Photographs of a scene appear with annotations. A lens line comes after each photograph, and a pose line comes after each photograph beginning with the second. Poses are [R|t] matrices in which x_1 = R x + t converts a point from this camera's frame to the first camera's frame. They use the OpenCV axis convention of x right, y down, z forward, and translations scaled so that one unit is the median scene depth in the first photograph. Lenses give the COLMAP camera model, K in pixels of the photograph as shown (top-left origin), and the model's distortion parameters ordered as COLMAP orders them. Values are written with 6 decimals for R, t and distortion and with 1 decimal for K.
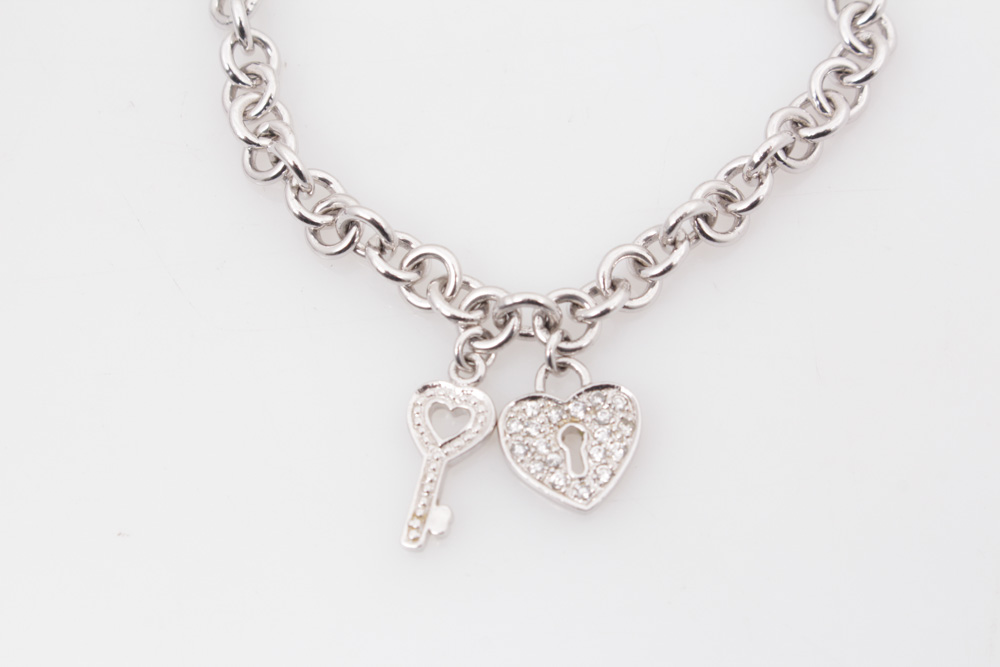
lens RADIAL K [[1683.6, 0, 500.9], [0, 1683.6, 333.1], [0, 0, 1]] dist [-0.041878, 0.000000]
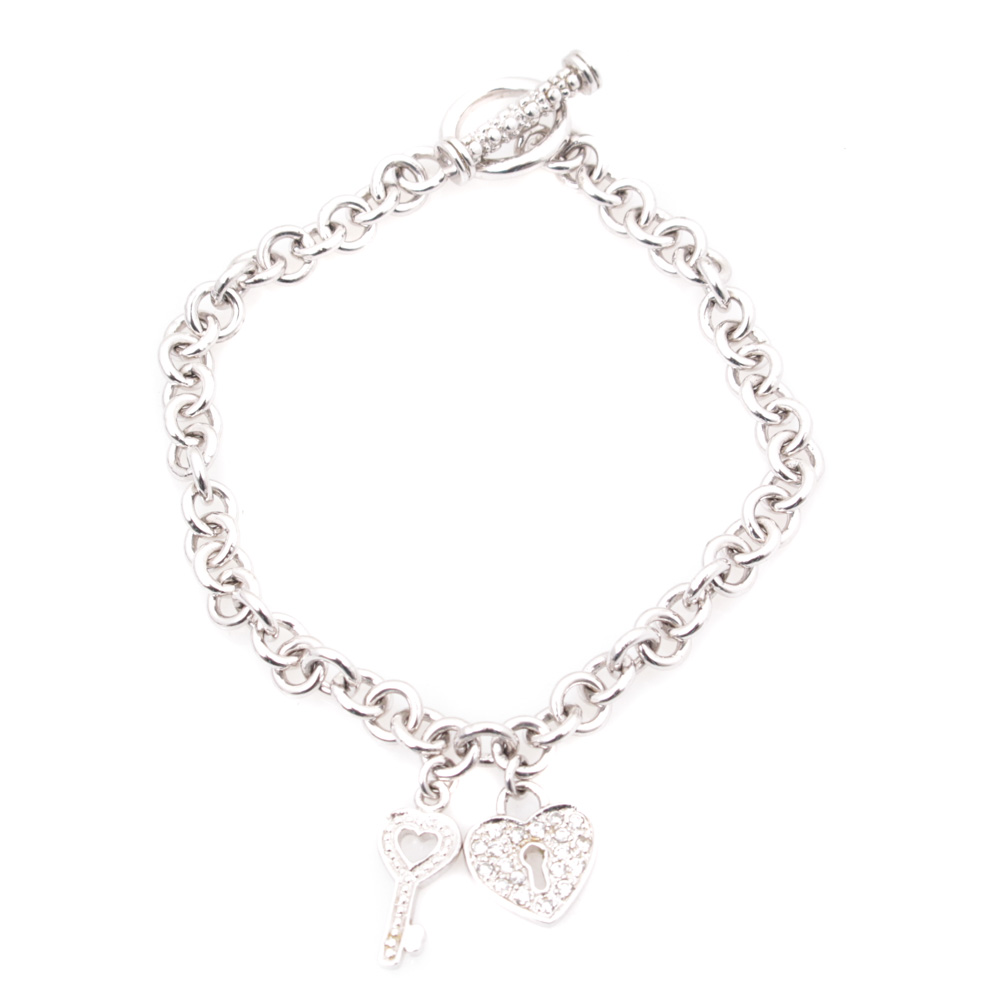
lens RADIAL K [[2123.2, 0, 497.8], [0, 2123.2, 501.9], [0, 0, 1]] dist [-0.063348, 0.000000]
pose [[0.998643, -0.040493, 0.032751, -0.014419], [0.044322, 0.991016, -0.126183, 0.007655], [-0.027348, 0.127463, 0.991466, -0.340096]]
